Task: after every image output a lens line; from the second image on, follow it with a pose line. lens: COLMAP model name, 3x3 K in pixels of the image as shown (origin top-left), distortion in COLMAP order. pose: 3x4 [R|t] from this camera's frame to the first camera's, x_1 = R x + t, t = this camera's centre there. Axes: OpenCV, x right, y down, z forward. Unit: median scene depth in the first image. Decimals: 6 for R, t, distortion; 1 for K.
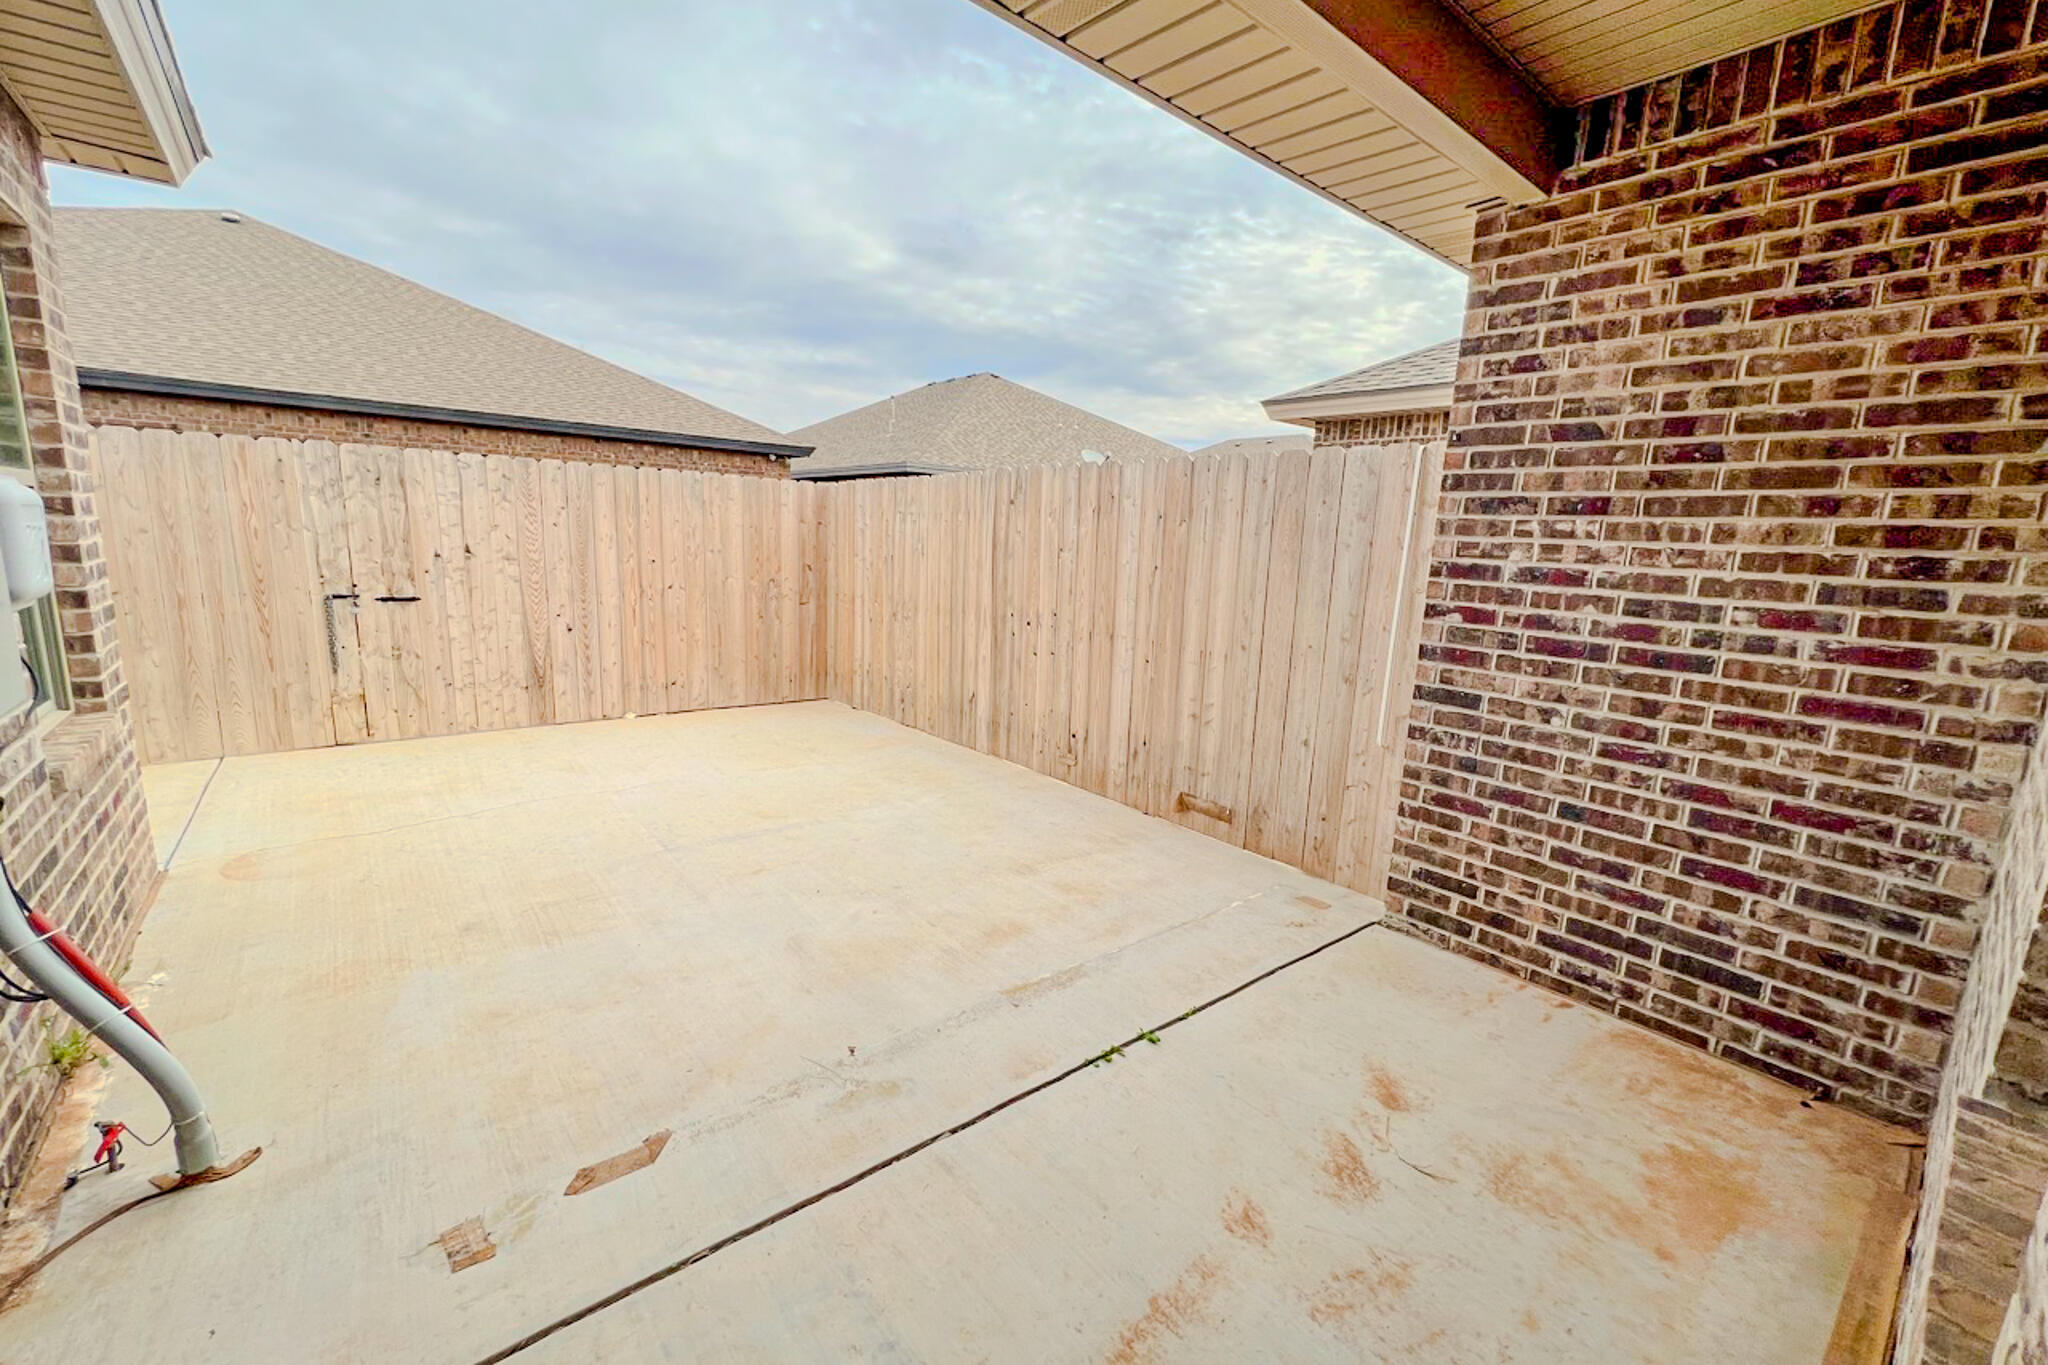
lens RADIAL K [[815.1, 0, 1014.6], [0, 815.1, 682.6], [0, 0, 1]] dist [-0.001472, -0.000229]
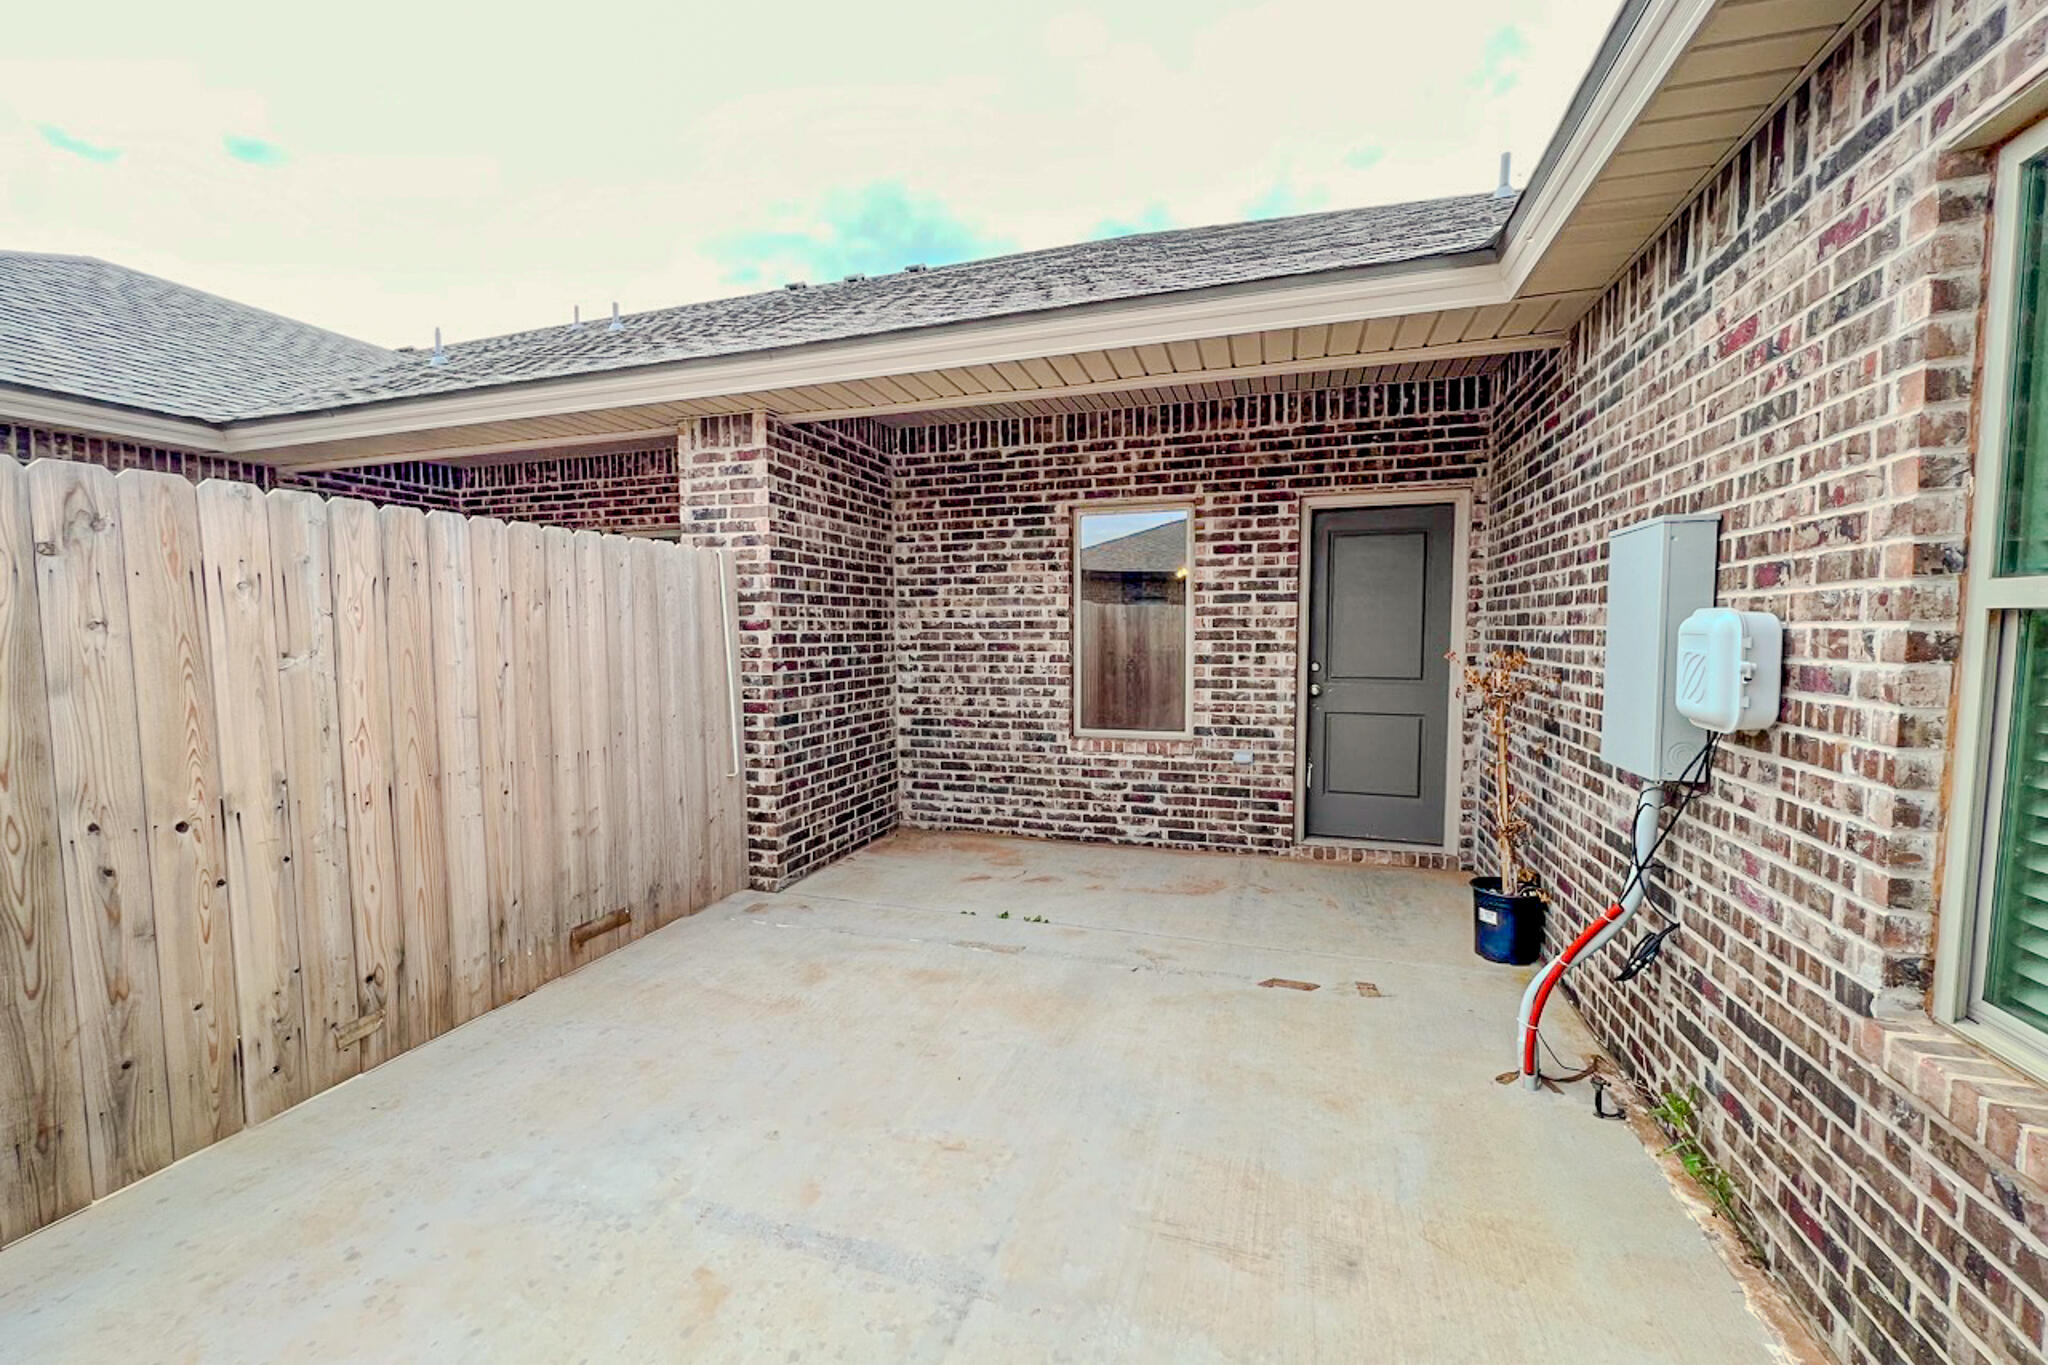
lens RADIAL K [[815.1, 0, 1021.2], [0, 815.1, 686.1], [0, 0, 1]] dist [-0.001472, -0.000229]
pose [[-0.534311, -0.098673, 0.839509, -1.132765], [0.135563, 0.970305, 0.200327, -0.333796], [-0.834346, 0.220844, -0.505069, 1.588920]]
